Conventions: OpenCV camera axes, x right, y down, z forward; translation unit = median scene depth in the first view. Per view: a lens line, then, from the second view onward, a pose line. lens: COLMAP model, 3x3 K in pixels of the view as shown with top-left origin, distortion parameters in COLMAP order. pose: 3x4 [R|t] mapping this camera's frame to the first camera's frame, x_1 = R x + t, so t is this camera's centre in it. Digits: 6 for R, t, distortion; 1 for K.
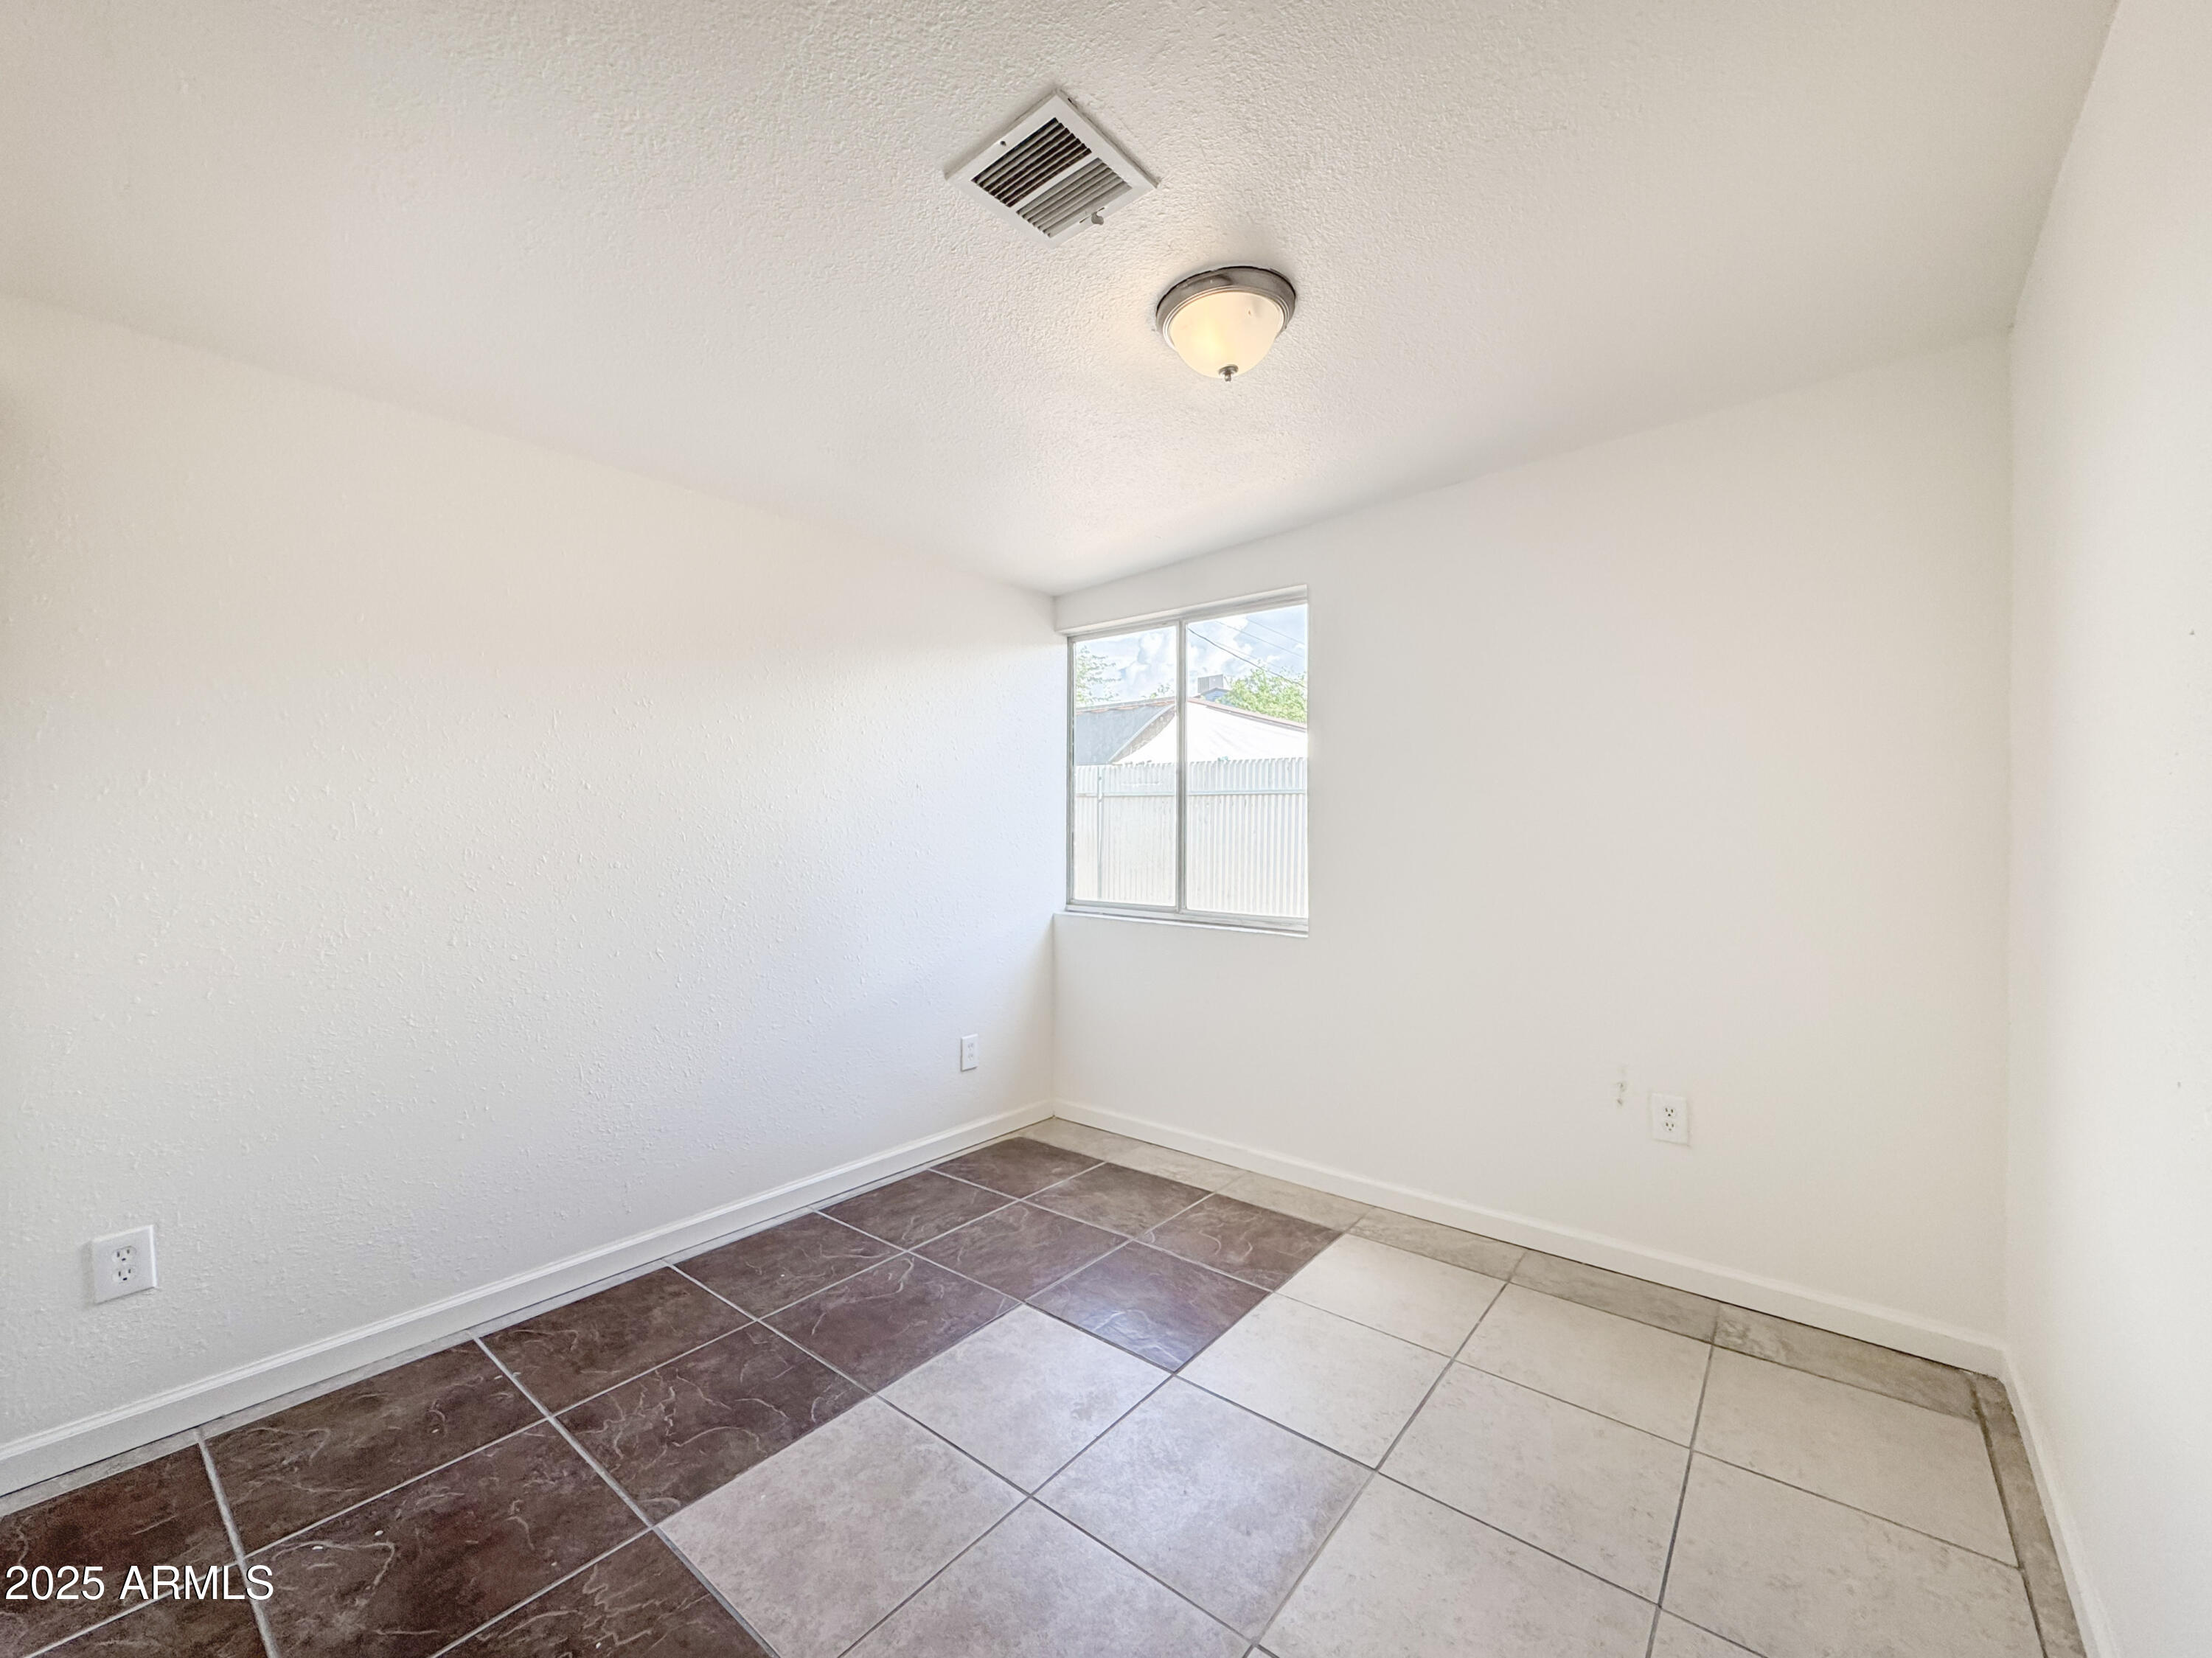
lens RADIAL K [[898.6, 0, 1110.6], [0, 898.6, 828.9], [0, 0, 1]] dist [-0.000742, -0.000445]
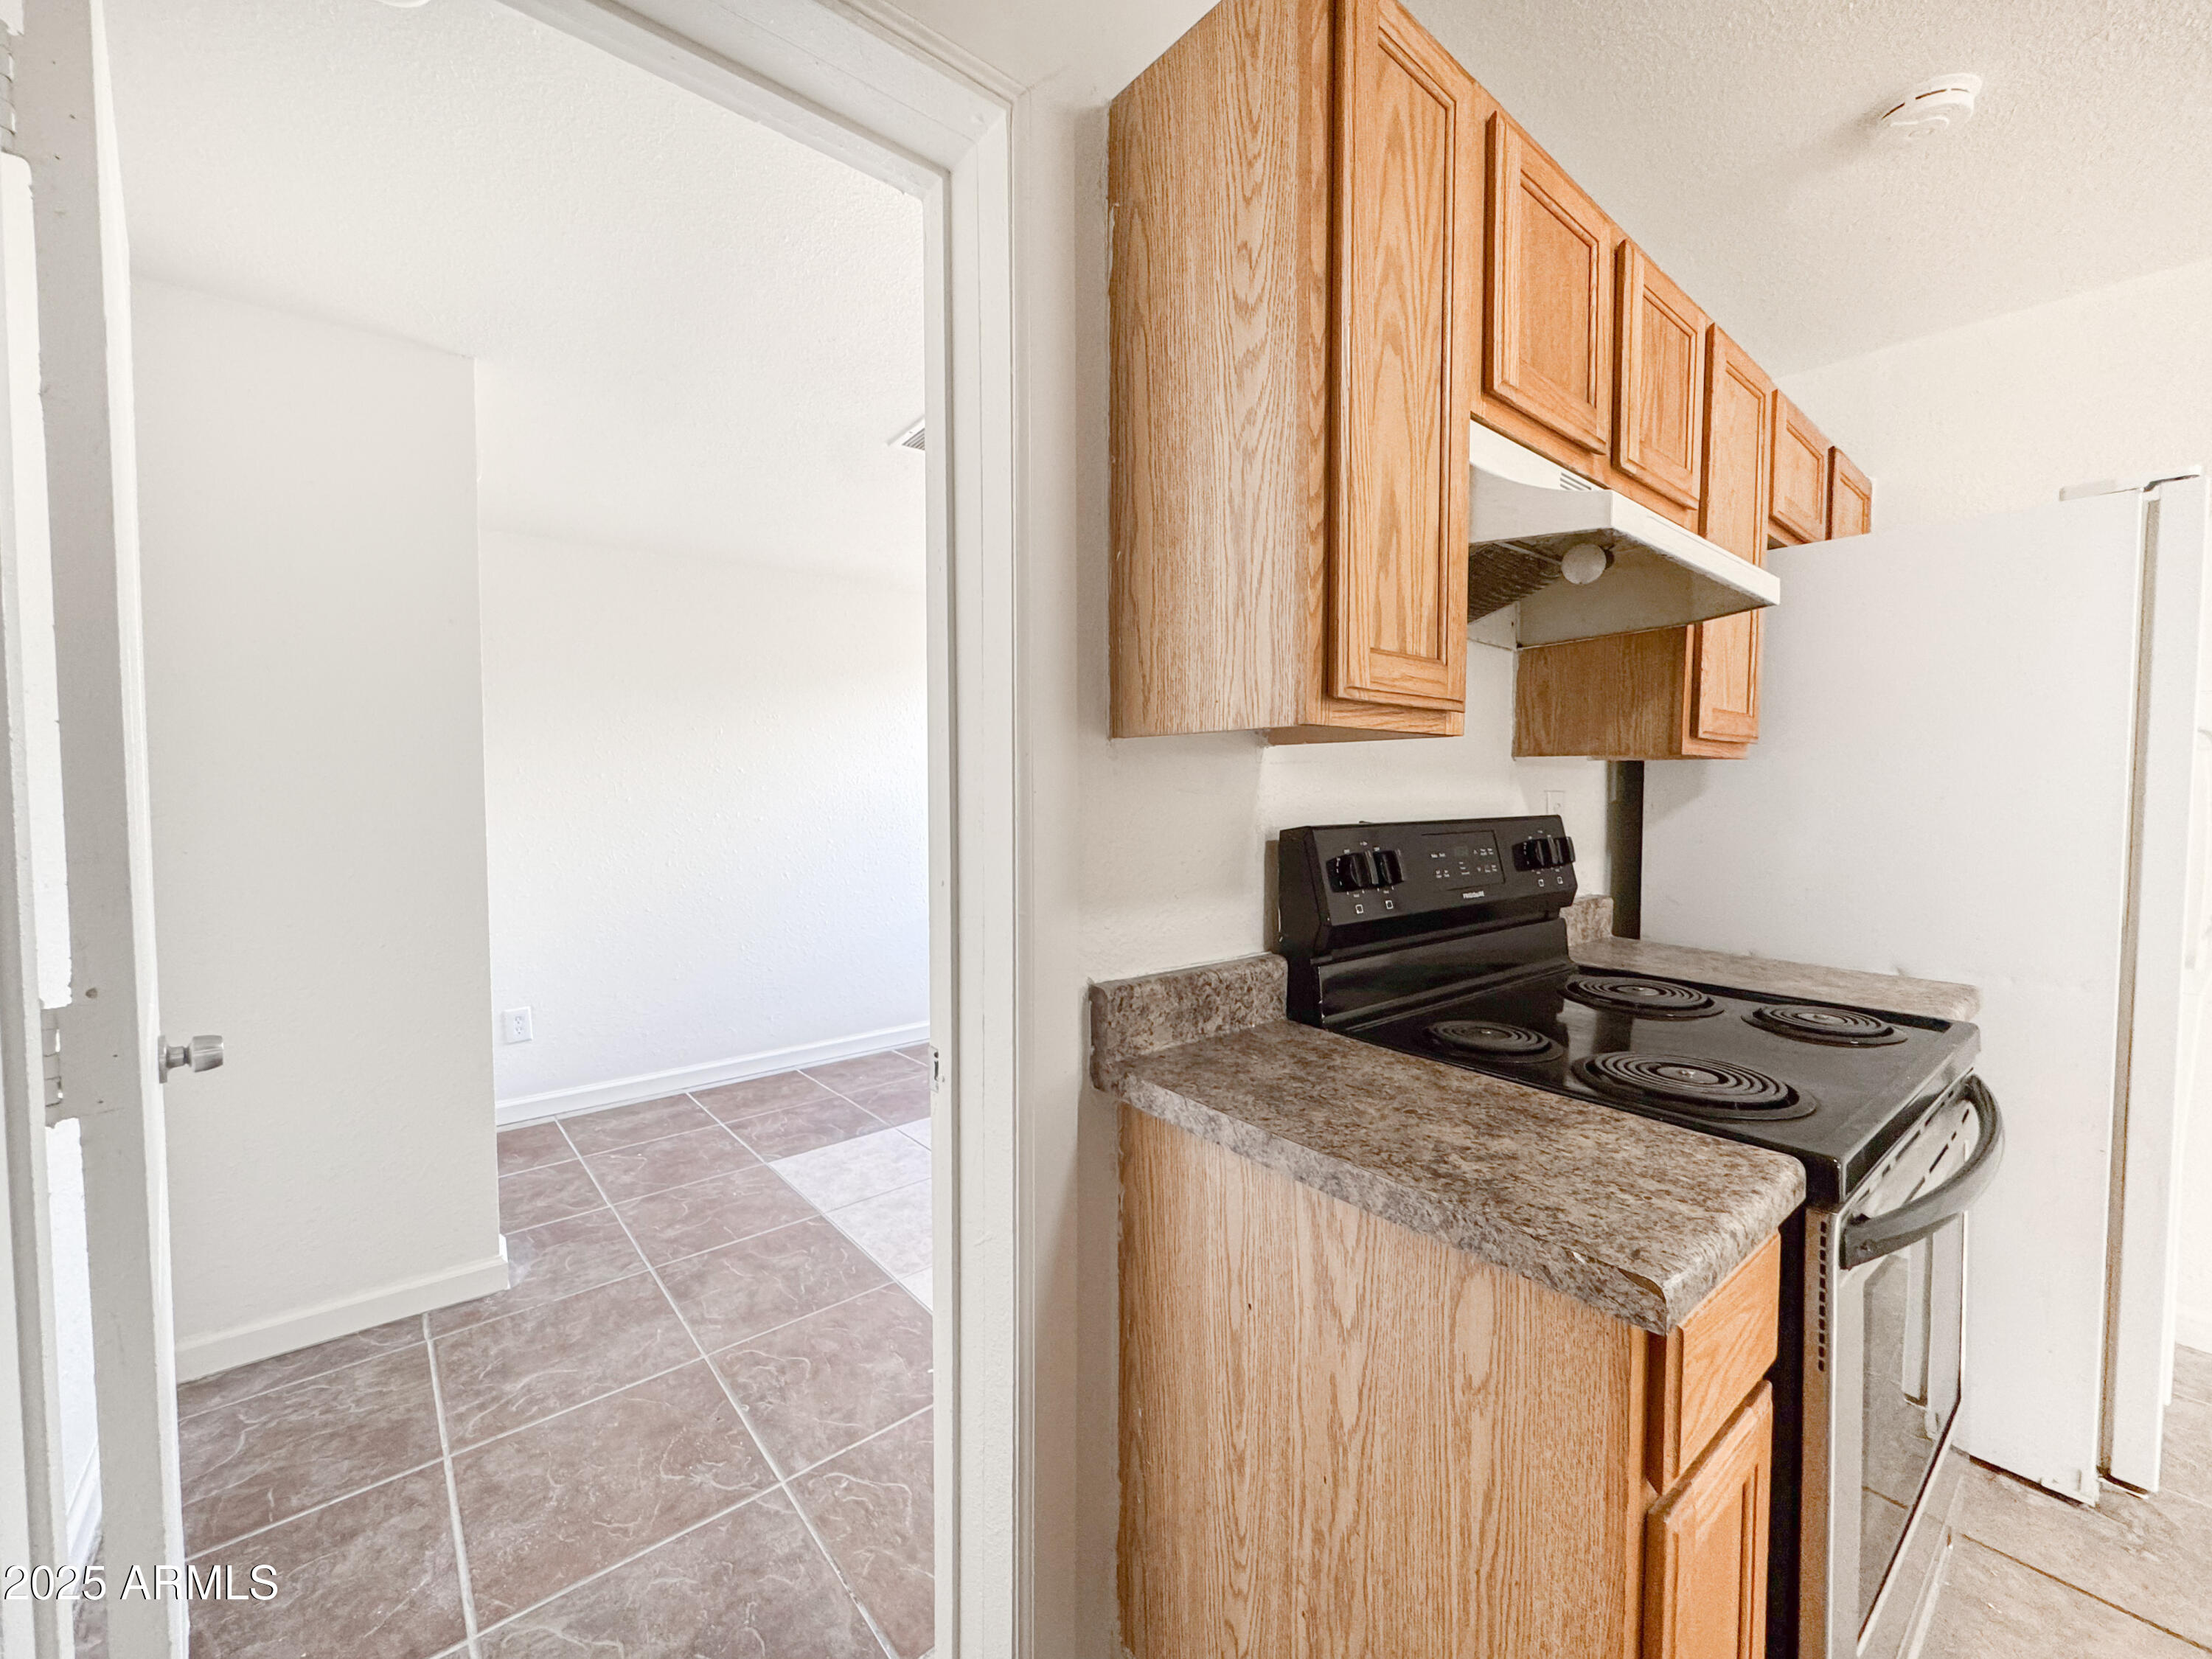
lens RADIAL K [[898.7, 0, 1110.6], [0, 898.7, 829.4], [0, 0, 1]] dist [-0.000742, -0.000445]
pose [[0.982460, 0.001259, -0.186470, 0.477371], [0.007192, 0.998977, 0.044637, -0.011774], [0.186336, -0.045195, 0.981446, -0.598169]]
